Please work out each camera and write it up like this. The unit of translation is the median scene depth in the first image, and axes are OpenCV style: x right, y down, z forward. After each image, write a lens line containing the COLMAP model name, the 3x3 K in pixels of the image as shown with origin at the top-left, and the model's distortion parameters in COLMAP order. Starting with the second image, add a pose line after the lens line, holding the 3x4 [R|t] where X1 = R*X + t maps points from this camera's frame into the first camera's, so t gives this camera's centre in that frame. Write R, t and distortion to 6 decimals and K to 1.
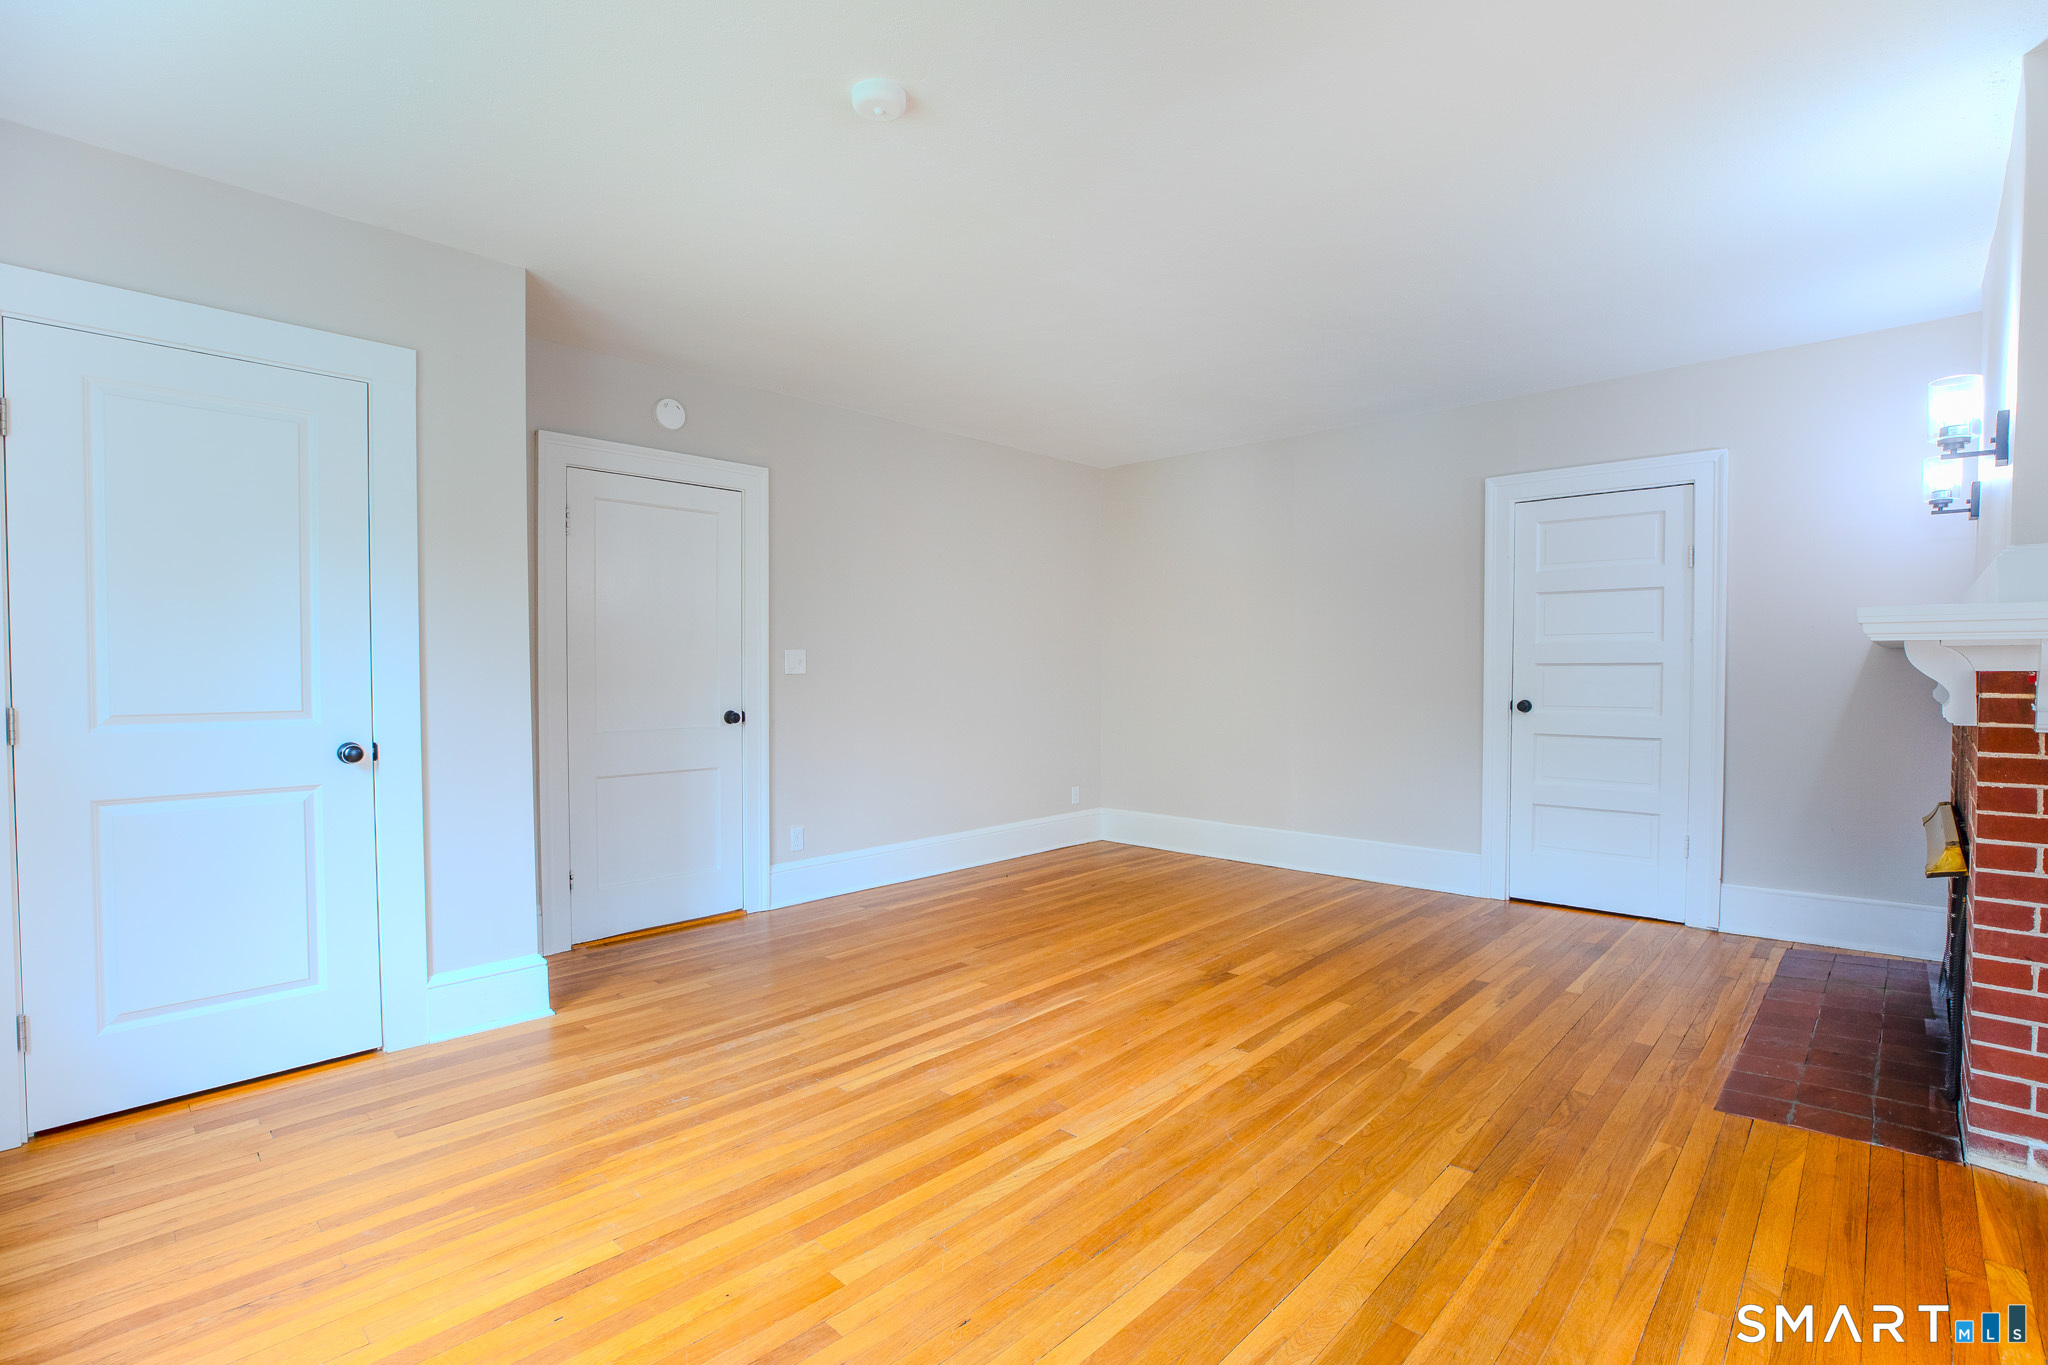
lens RADIAL K [[942.1, 0, 1028.7], [0, 942.1, 693.2], [0, 0, 1]] dist [-0.060916, 0.020605]
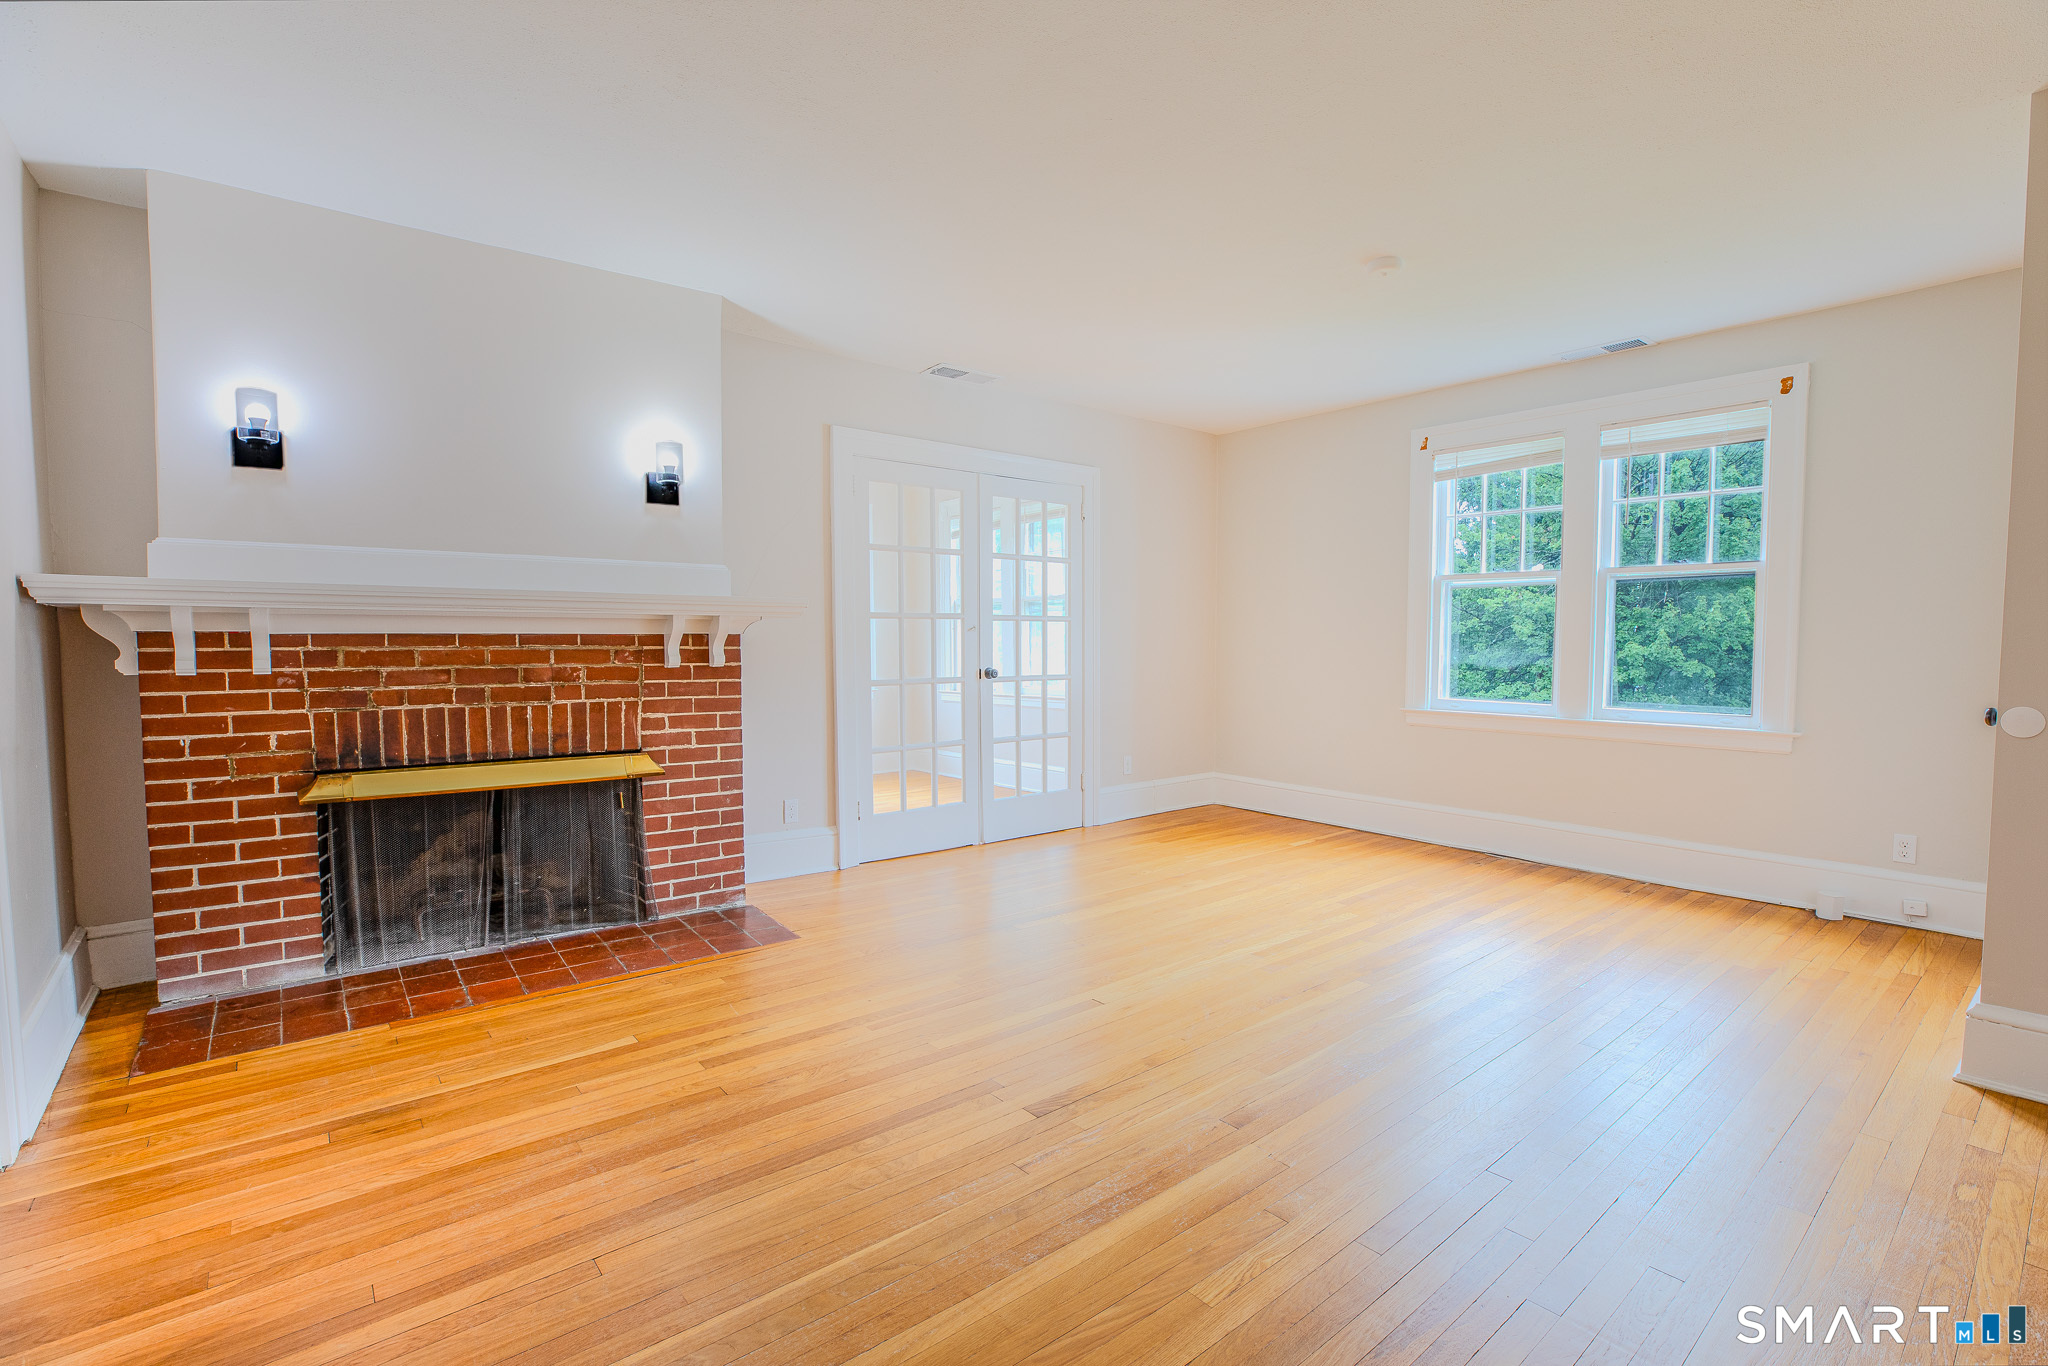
lens RADIAL K [[942.1, 0, 1028.7], [0, 942.1, 693.7], [0, 0, 1]] dist [-0.060916, 0.020605]
pose [[-0.993207, -0.005071, 0.116252, 0.161056], [0.005358, 0.995997, 0.089222, -0.043422], [-0.116240, 0.089239, -0.989204, 1.751259]]
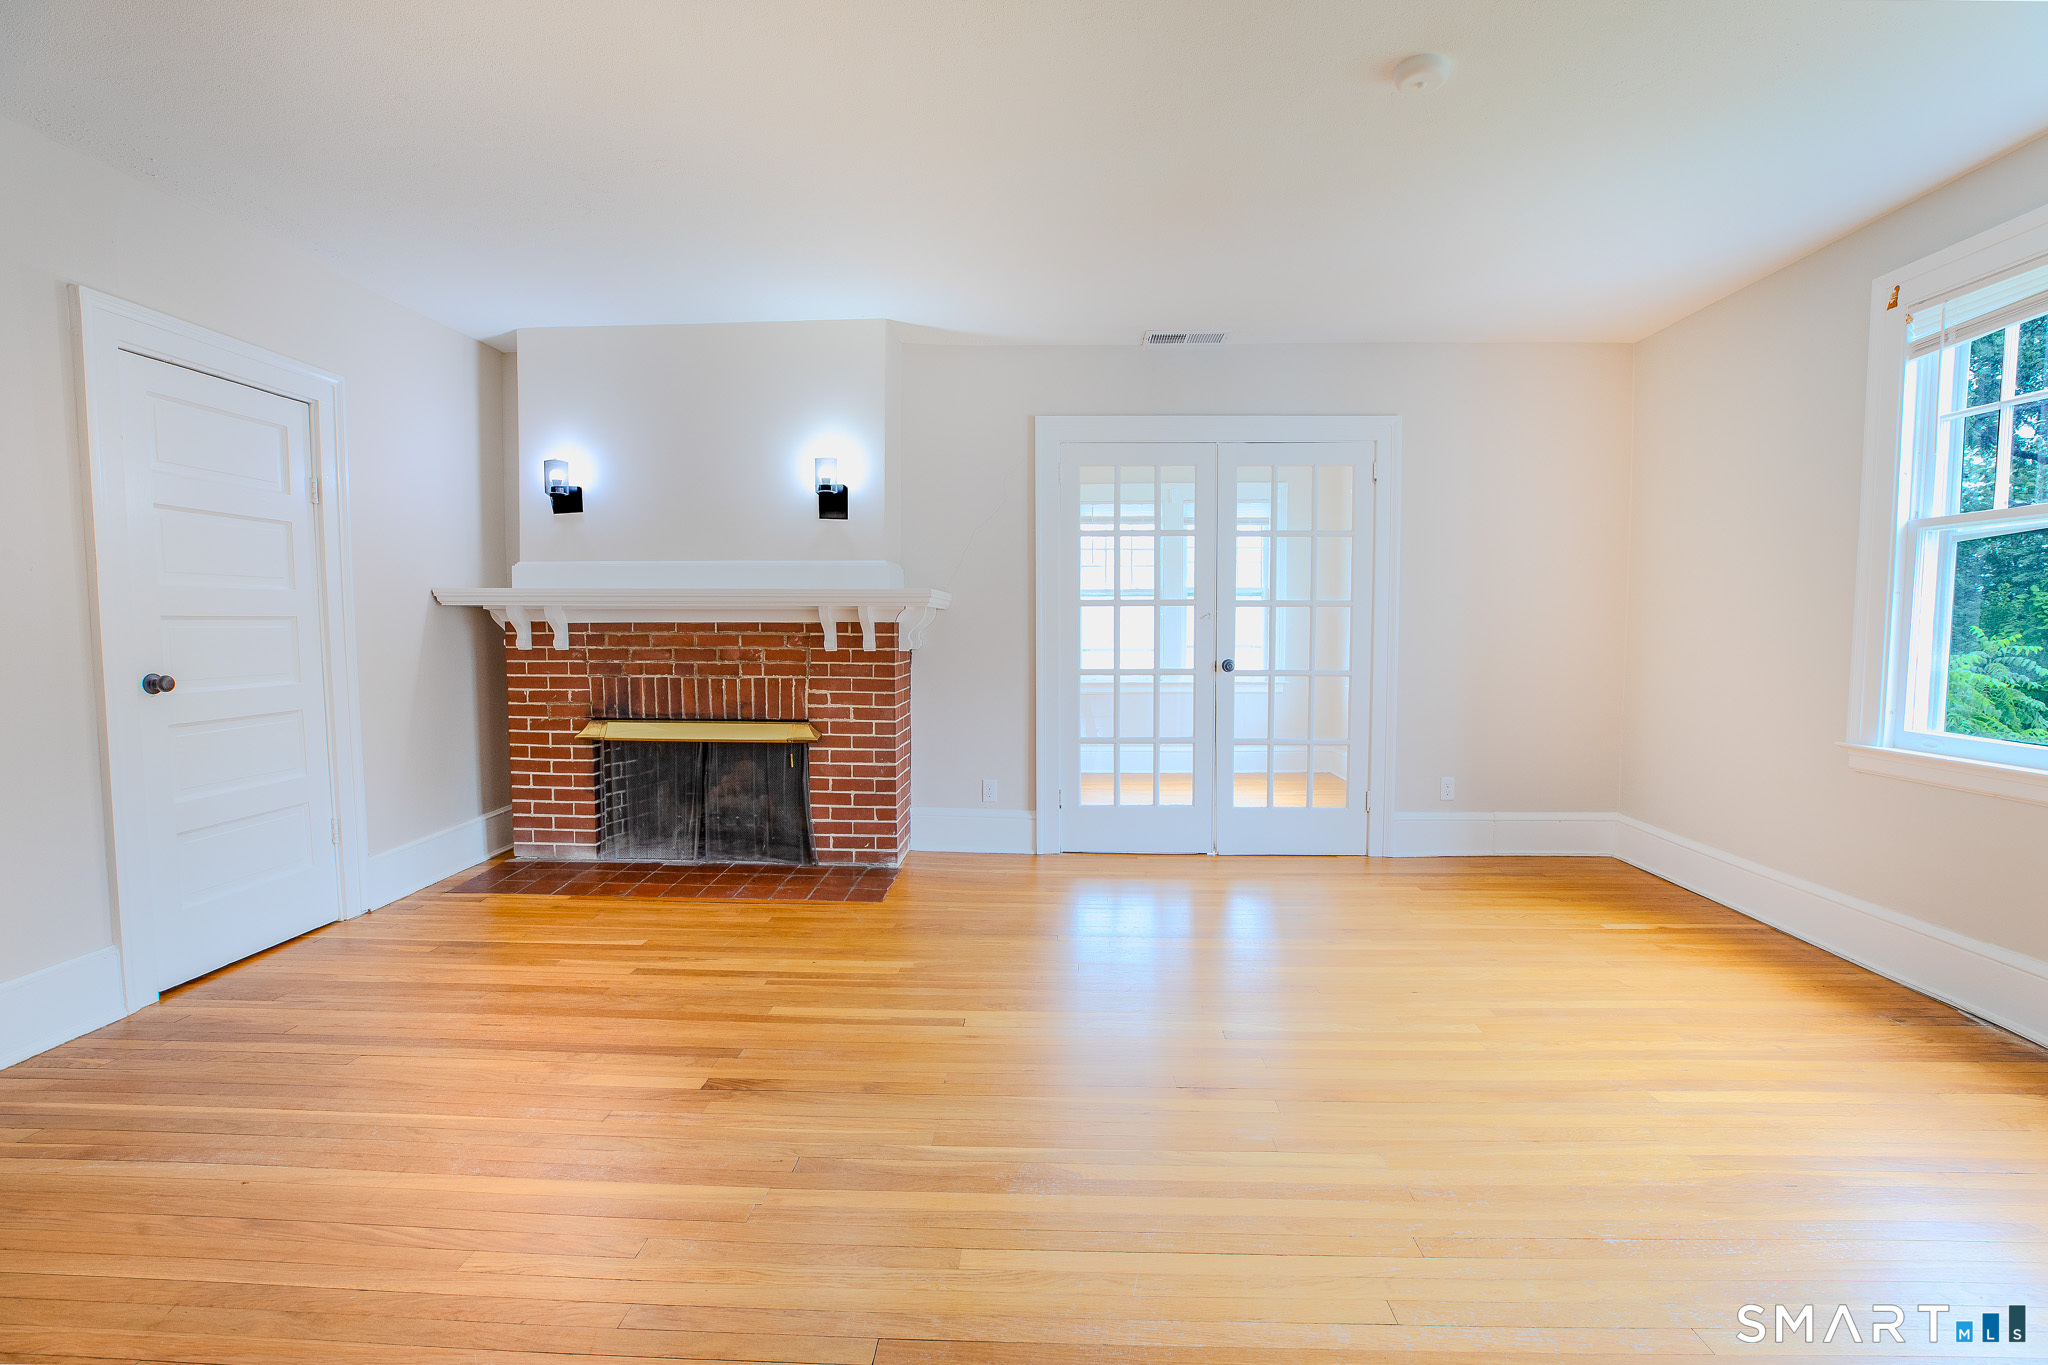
lens RADIAL K [[942.1, 0, 1028.7], [0, 942.1, 693.2], [0, 0, 1]] dist [-0.060916, 0.020605]
pose [[-0.658945, -0.050562, 0.750489, -0.445379], [0.024222, 0.995794, 0.088356, -0.027967], [-0.751801, 0.076400, -0.654949, 1.348806]]
